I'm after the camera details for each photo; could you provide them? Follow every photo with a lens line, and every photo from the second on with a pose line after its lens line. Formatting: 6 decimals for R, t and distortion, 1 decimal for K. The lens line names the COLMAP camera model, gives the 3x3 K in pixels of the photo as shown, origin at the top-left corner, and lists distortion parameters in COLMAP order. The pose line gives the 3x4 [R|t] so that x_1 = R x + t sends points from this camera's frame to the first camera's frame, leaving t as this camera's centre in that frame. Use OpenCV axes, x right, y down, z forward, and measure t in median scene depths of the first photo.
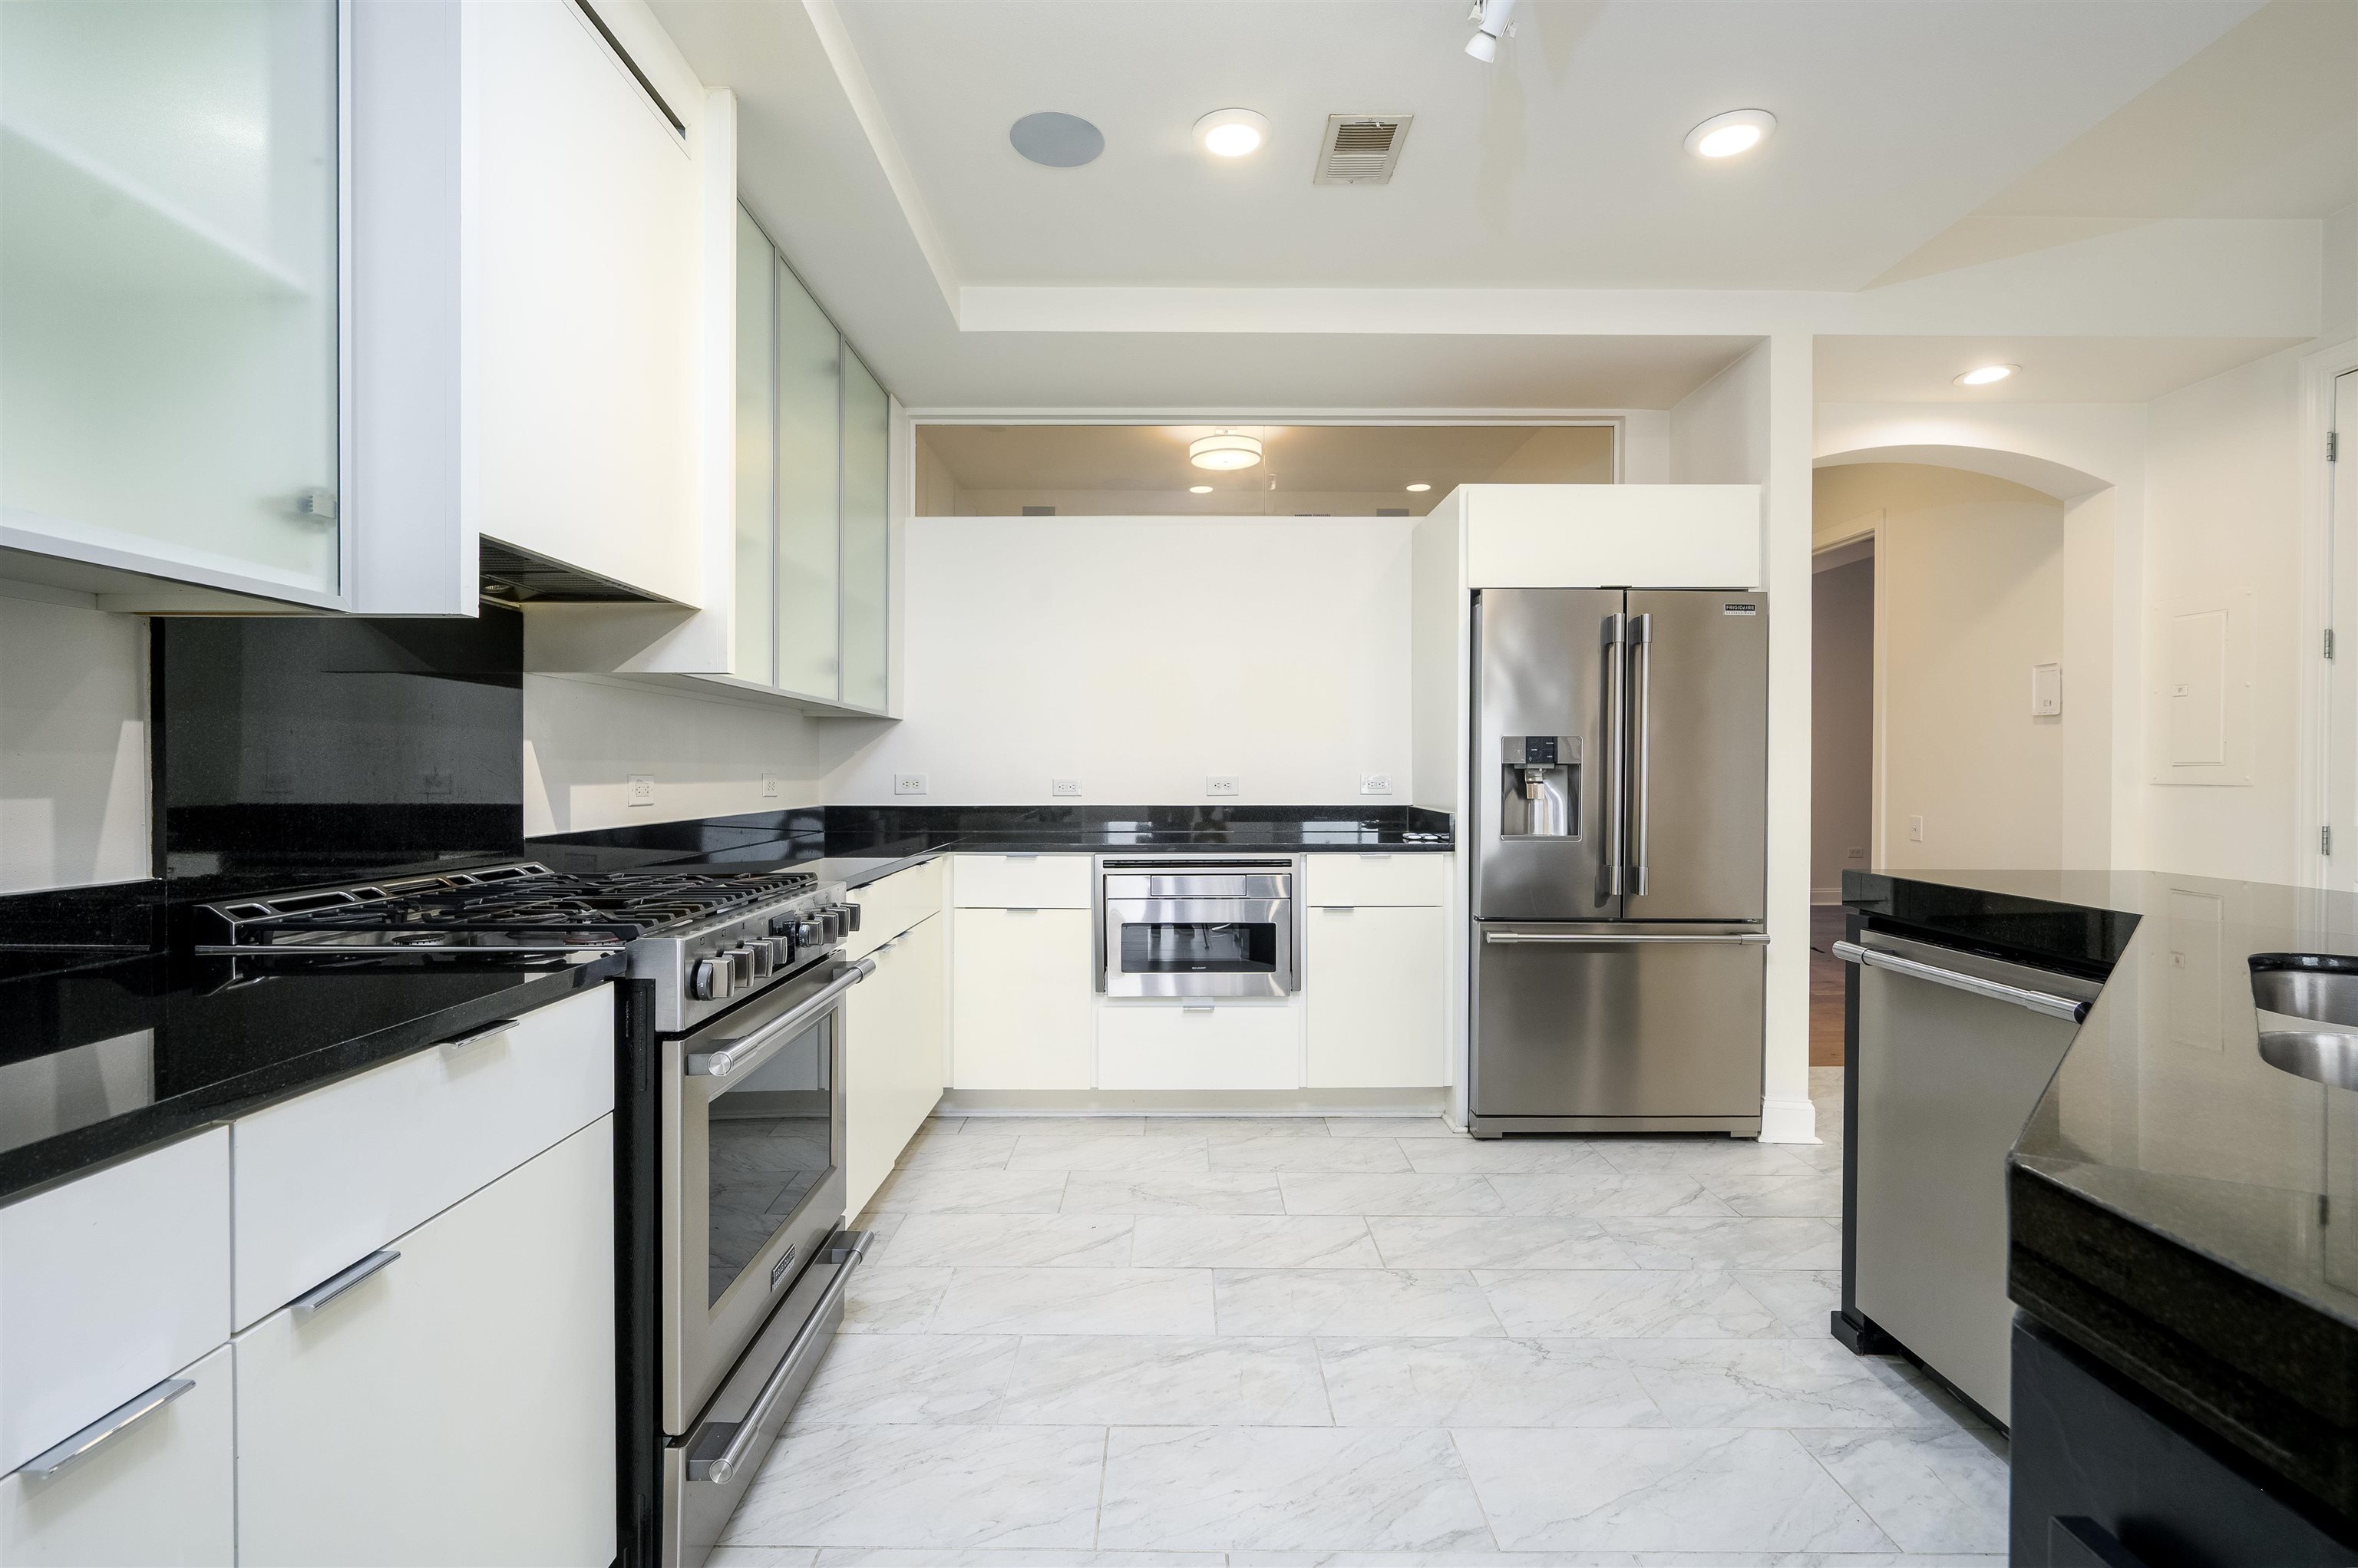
lens RADIAL K [[1071.4, 0, 1181.6], [0, 1071.4, 782.1], [0, 0, 1]] dist [0.010635, 0.002299]
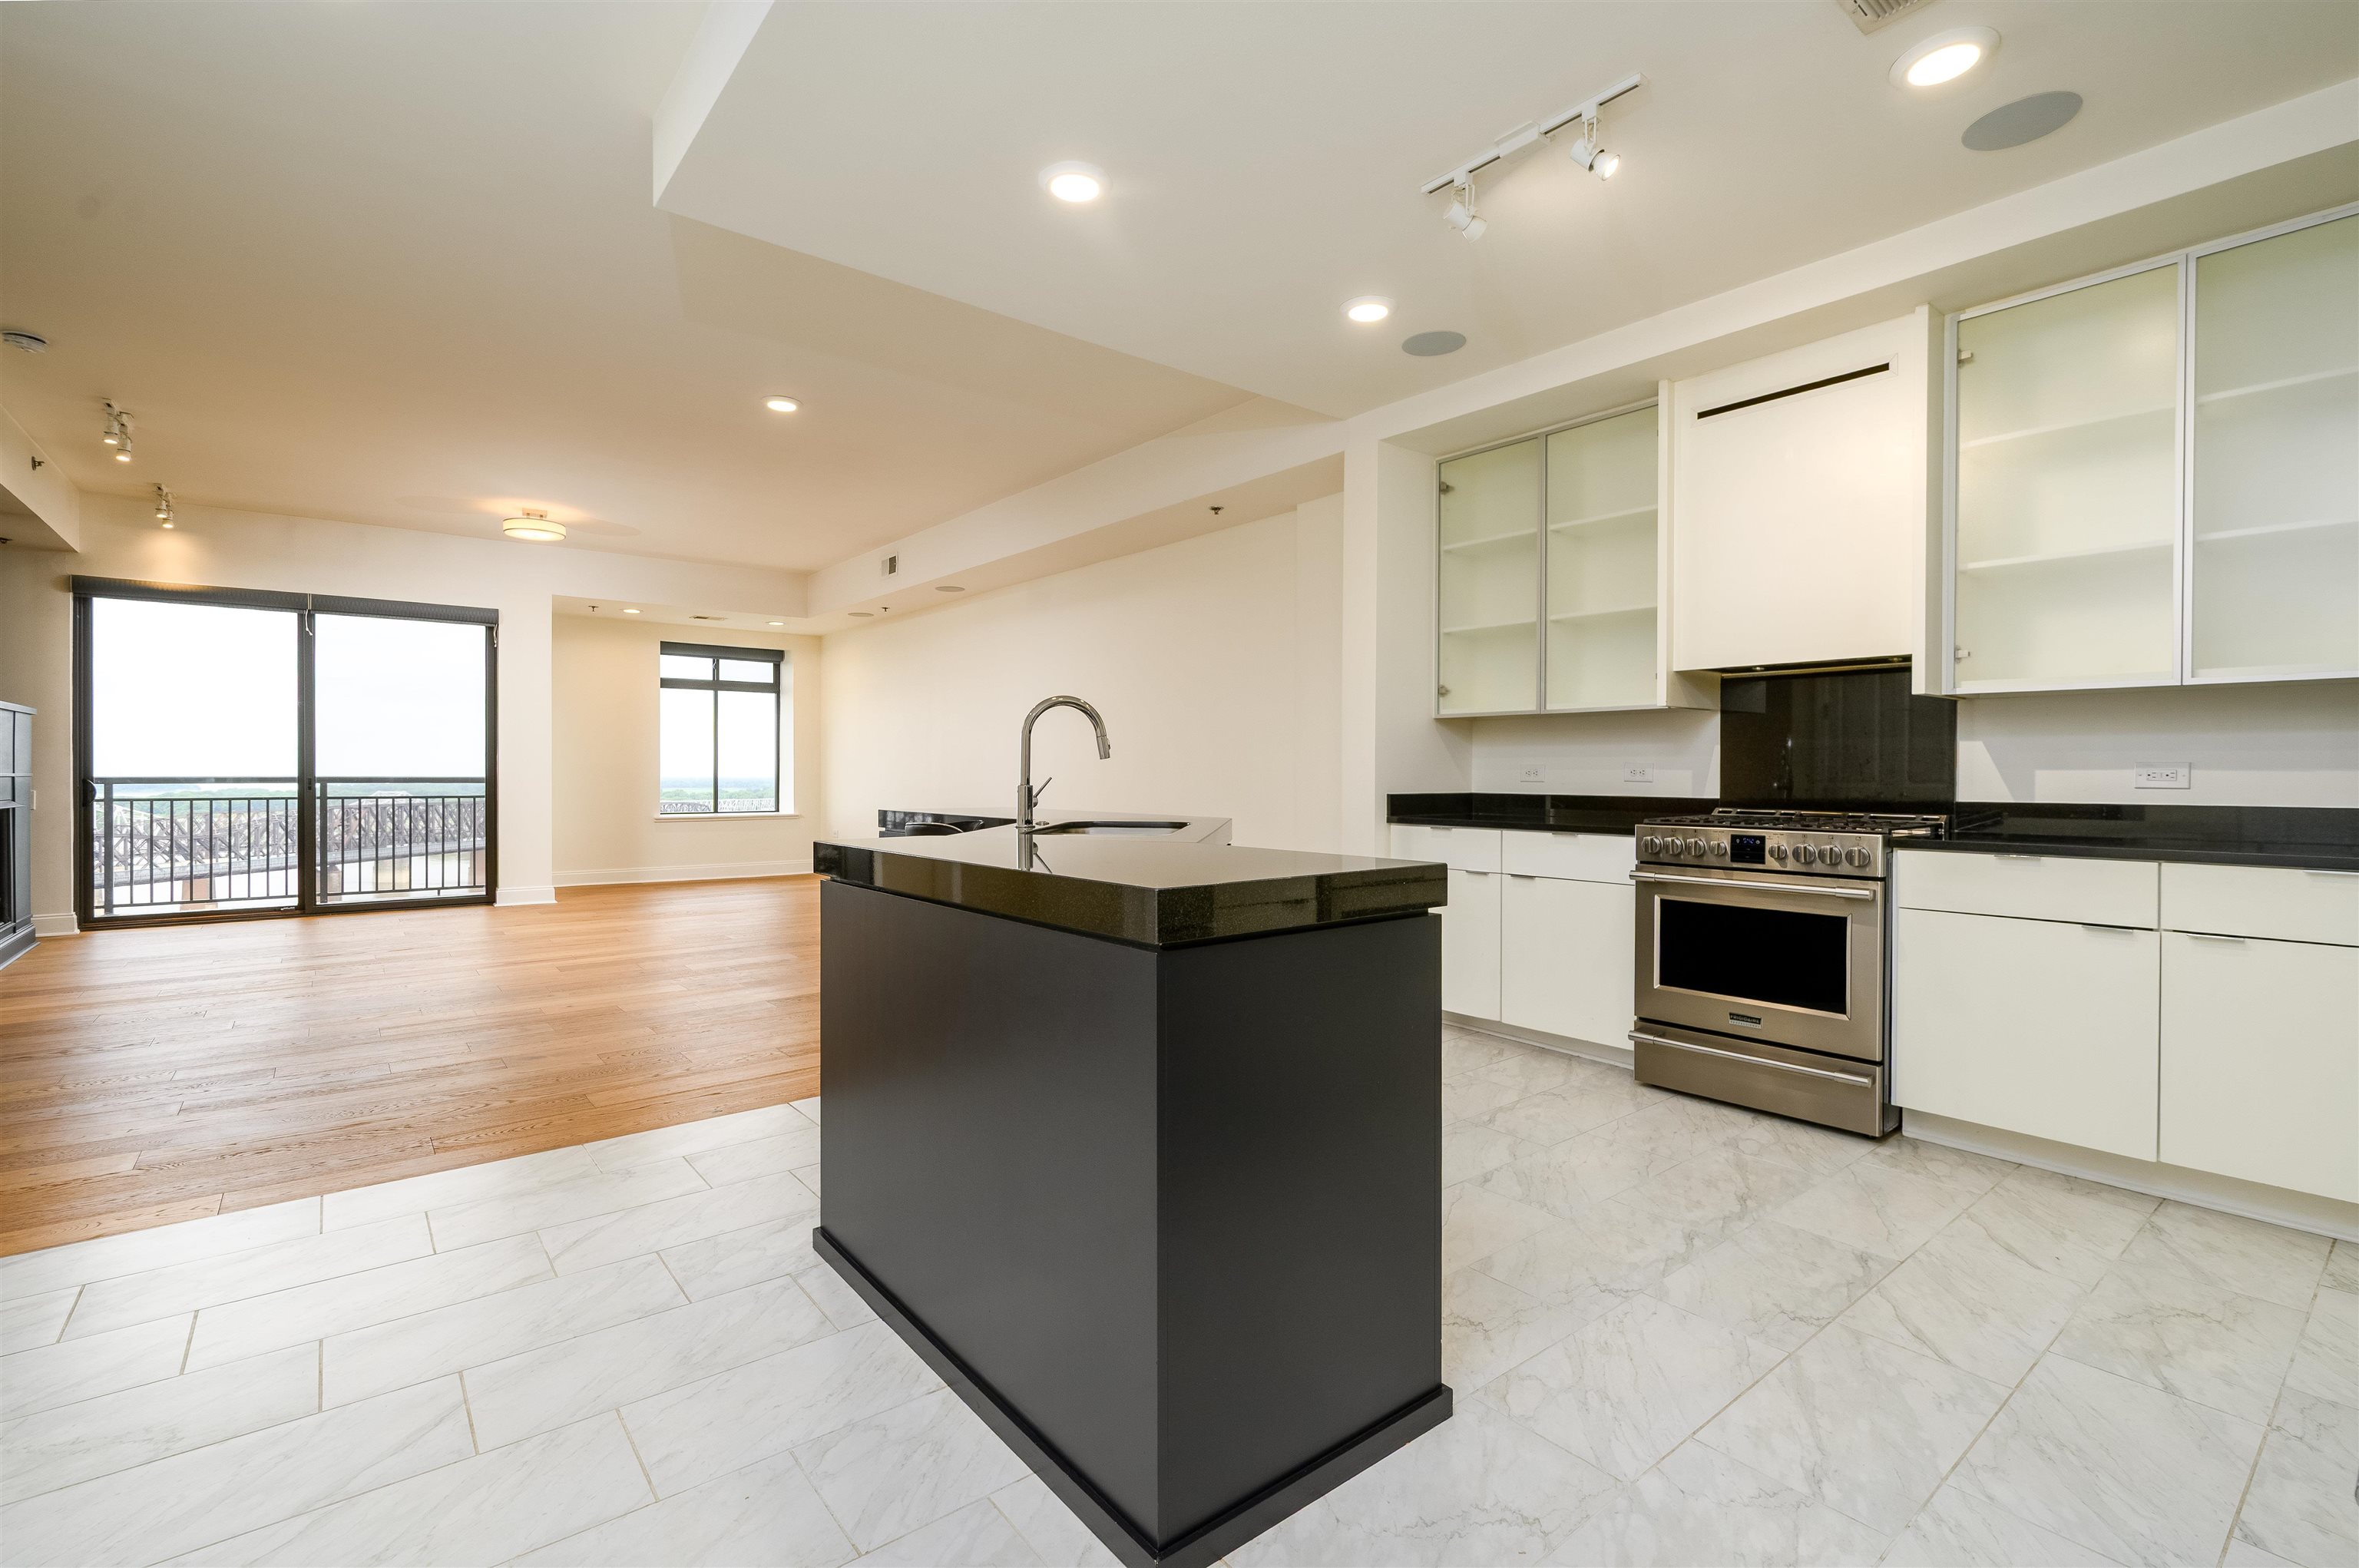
lens RADIAL K [[1071.9, 0, 1181.8], [0, 1071.9, 781.0], [0, 0, 1]] dist [0.010635, 0.002299]
pose [[-0.789572, -0.000710, -0.613657, 1.160517], [-0.010965, 0.999856, 0.012951, 0.010569], [0.613560, 0.016954, -0.789466, 1.380428]]
